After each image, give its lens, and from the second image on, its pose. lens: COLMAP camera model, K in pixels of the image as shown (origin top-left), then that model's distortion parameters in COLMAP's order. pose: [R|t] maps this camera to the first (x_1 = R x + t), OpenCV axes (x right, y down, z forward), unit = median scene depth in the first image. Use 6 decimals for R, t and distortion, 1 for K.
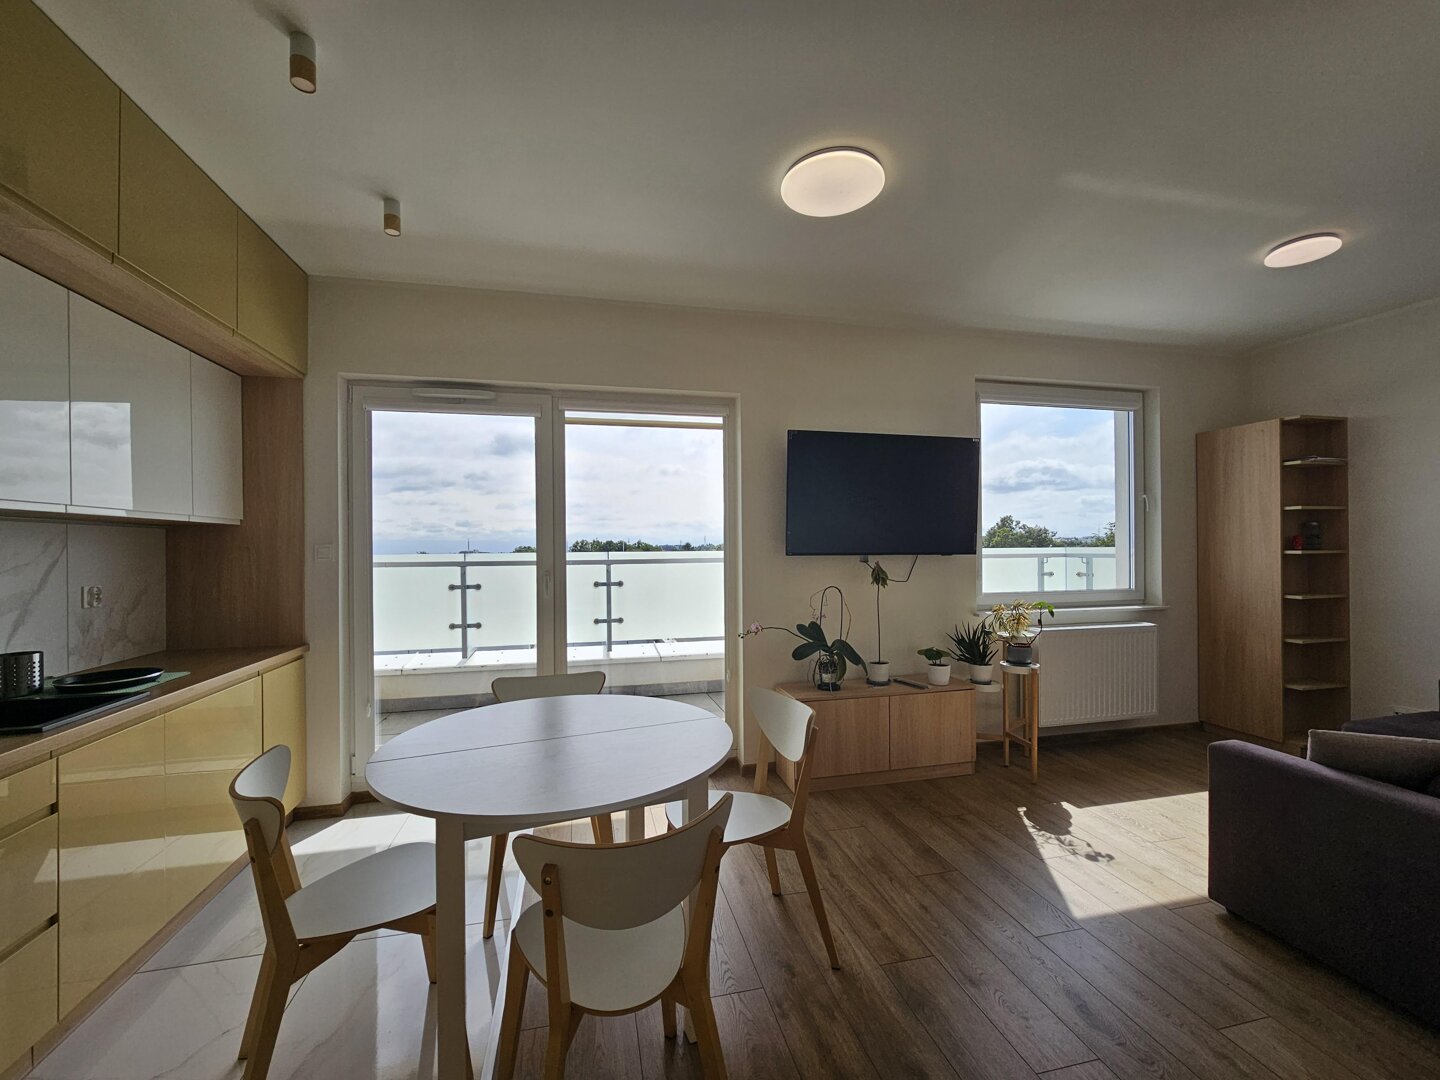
lens RADIAL K [[590.4, 0, 714.7], [0, 590.4, 548.7], [0, 0, 1]] dist [-0.000534, -0.000002]
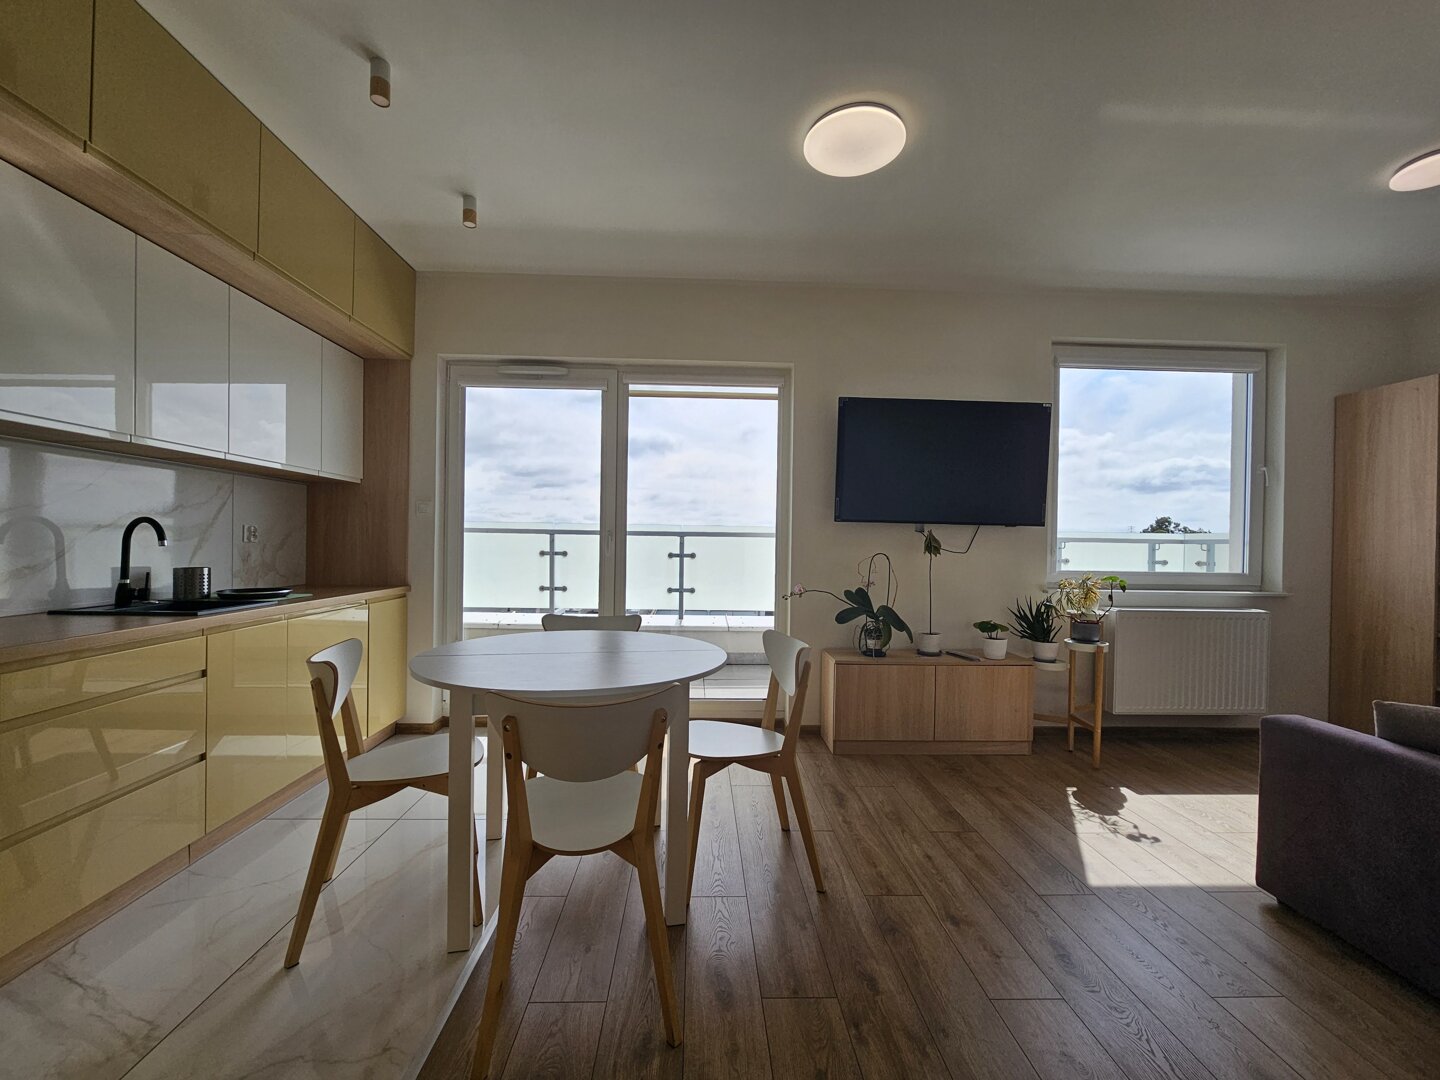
lens RADIAL K [[590.4, 0, 713.5], [0, 590.4, 549.1], [0, 0, 1]] dist [-0.000534, -0.000002]
pose [[0.980898, 0.026571, -0.192698, 0.132967], [-0.025349, 0.999640, 0.008805, 0.064328], [0.192863, -0.003753, 0.981219, -0.040640]]
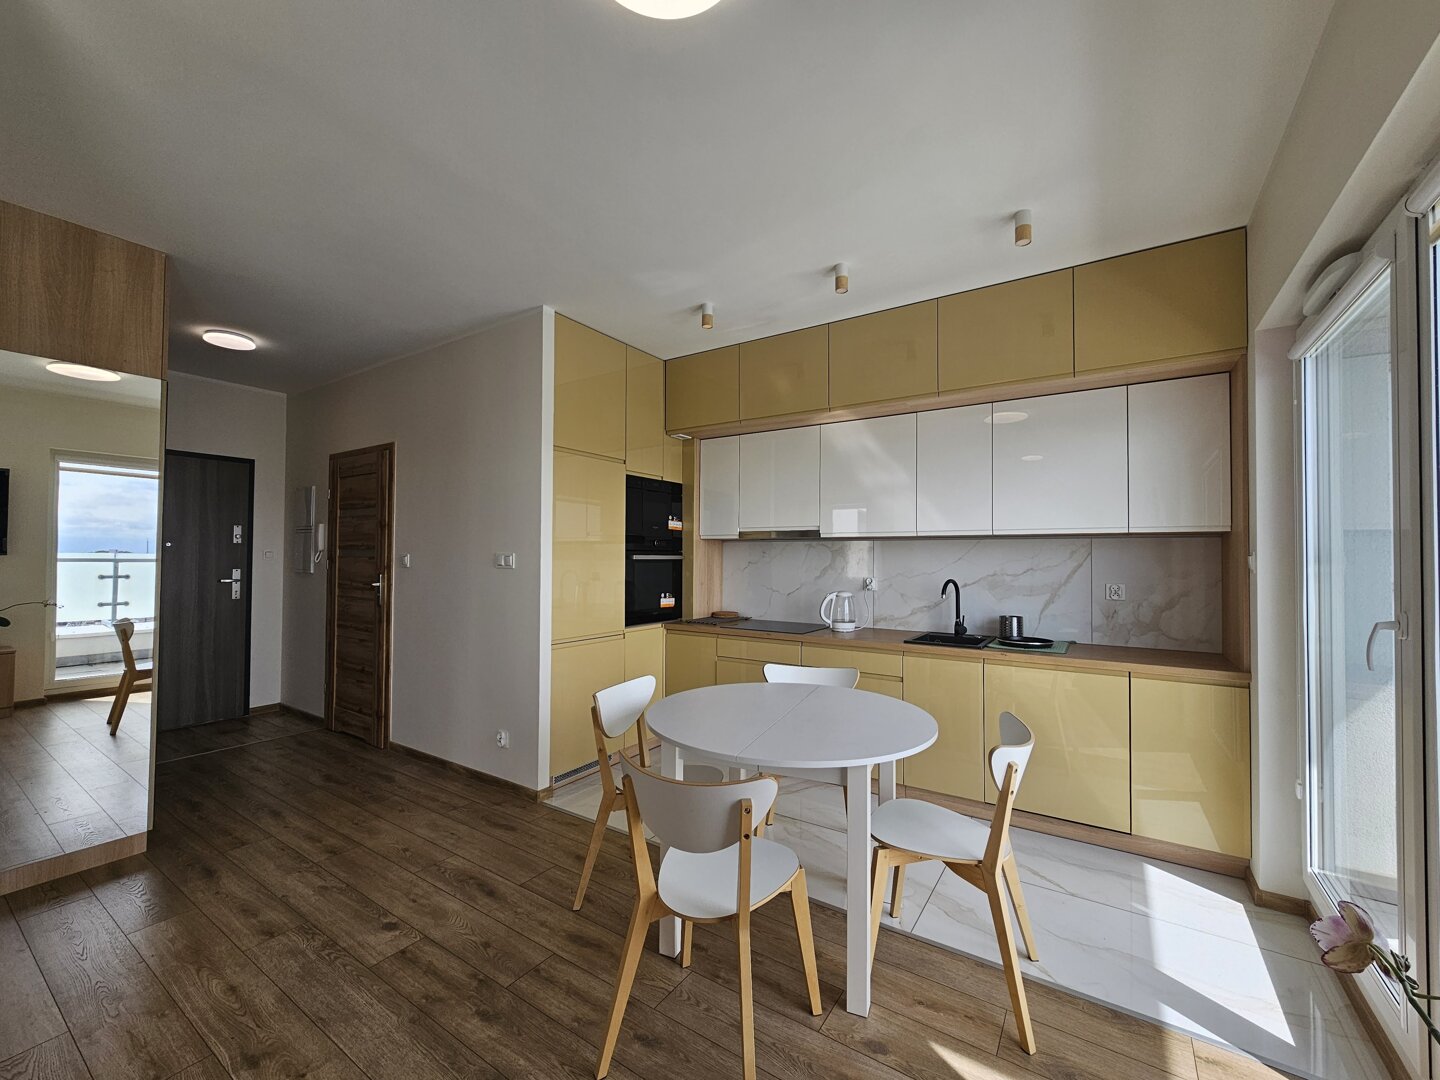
lens RADIAL K [[590.4, 0, 710.6], [0, 590.4, 547.0], [0, 0, 1]] dist [-0.000534, -0.000002]
pose [[-0.731891, -0.010907, -0.681334, 0.424244], [-0.006445, 0.999938, -0.009085, -0.001661], [0.681391, -0.002258, -0.731916, 1.103624]]
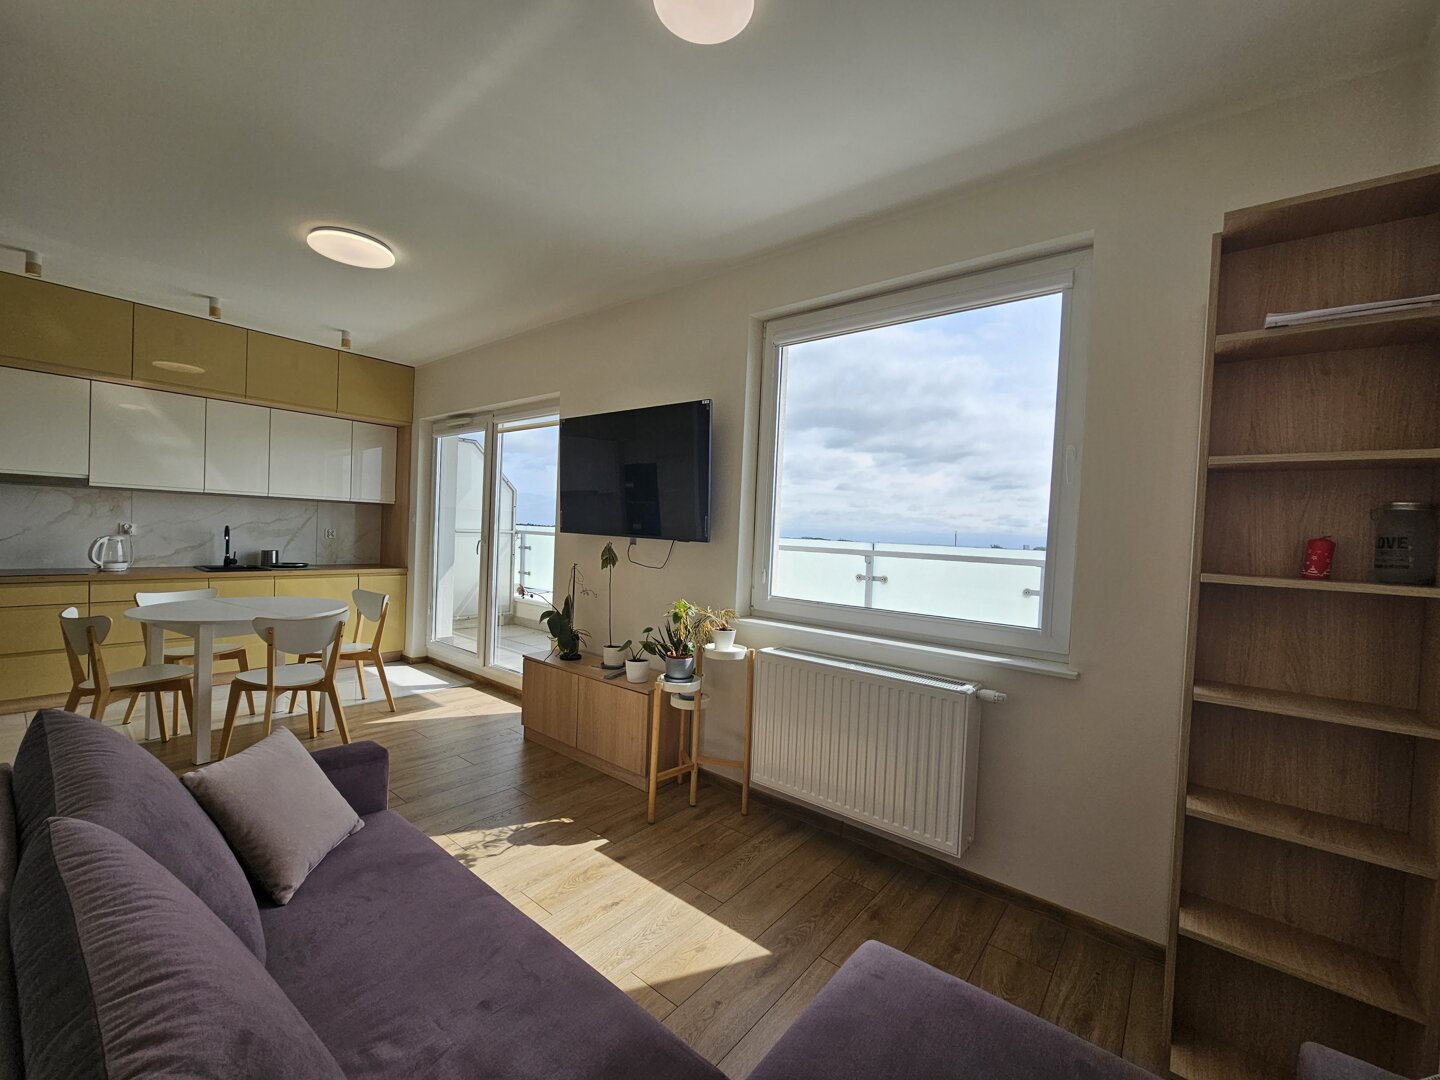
lens RADIAL K [[590.4, 0, 711.7], [0, 590.4, 544.6], [0, 0, 1]] dist [-0.000534, -0.000002]
pose [[0.602749, 0.051677, -0.796256, 1.386026], [-0.051336, 0.998345, 0.025932, -0.009762], [0.796278, 0.025247, 0.604404, 0.645704]]
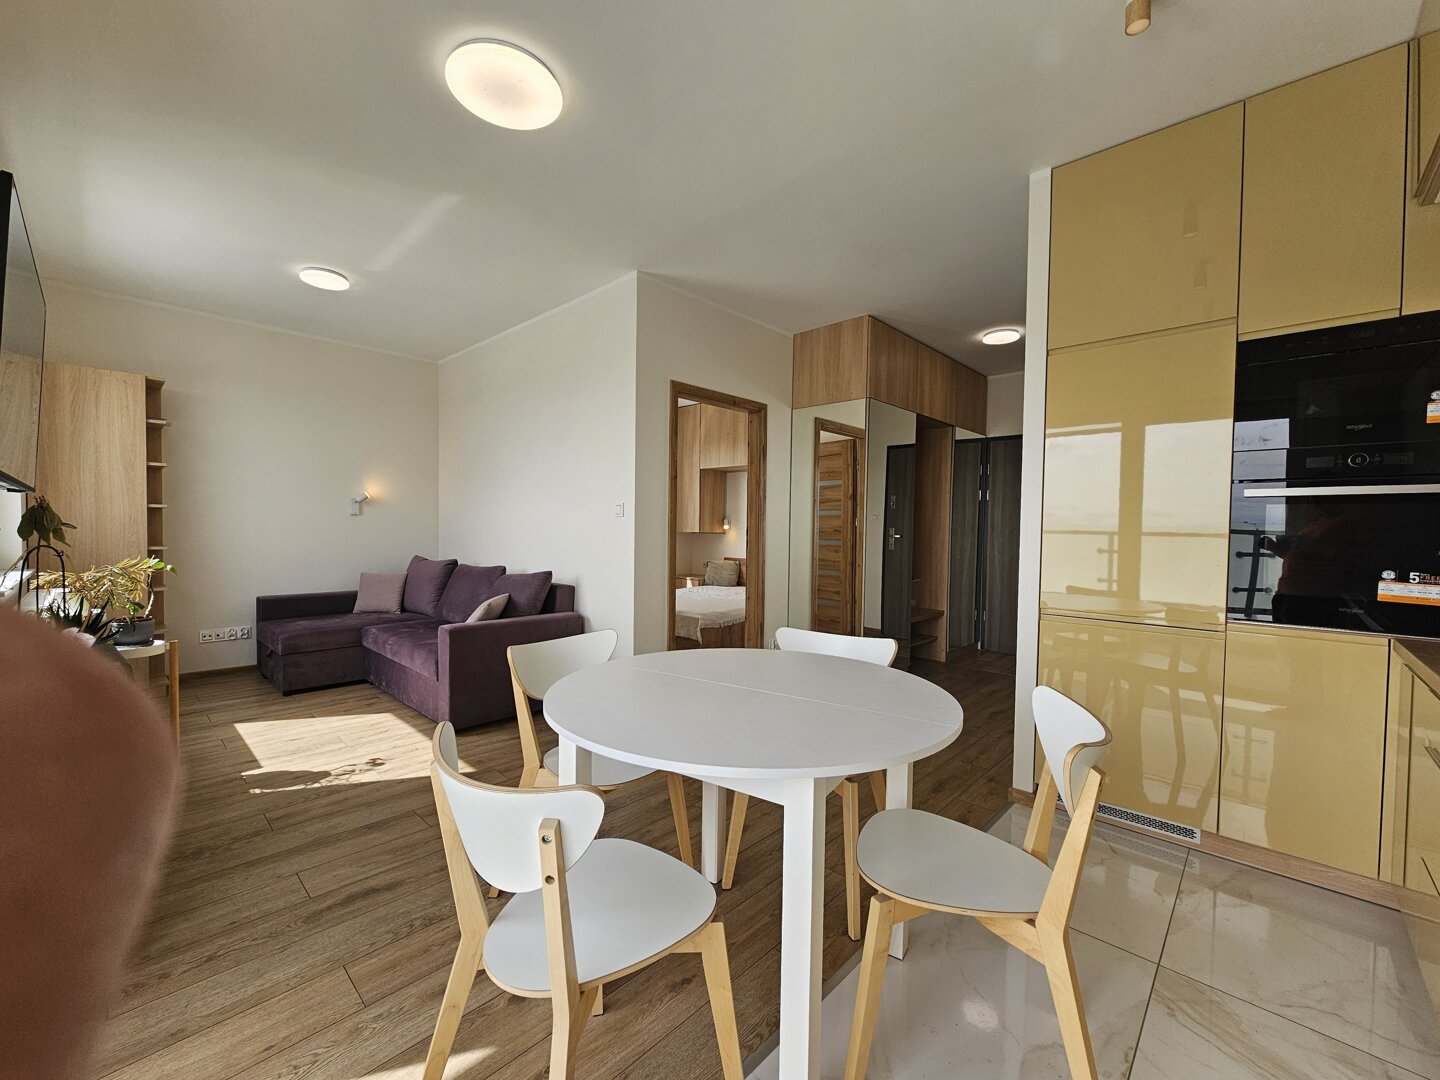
lens RADIAL K [[590.4, 0, 719.9], [0, 590.4, 538.4], [0, 0, 1]] dist [-0.000534, -0.000002]
pose [[-0.547216, -0.017084, 0.836817, -0.592404], [-0.003182, 0.999827, 0.018331, 0.052894], [-0.836986, 0.007368, -0.547175, 0.930822]]
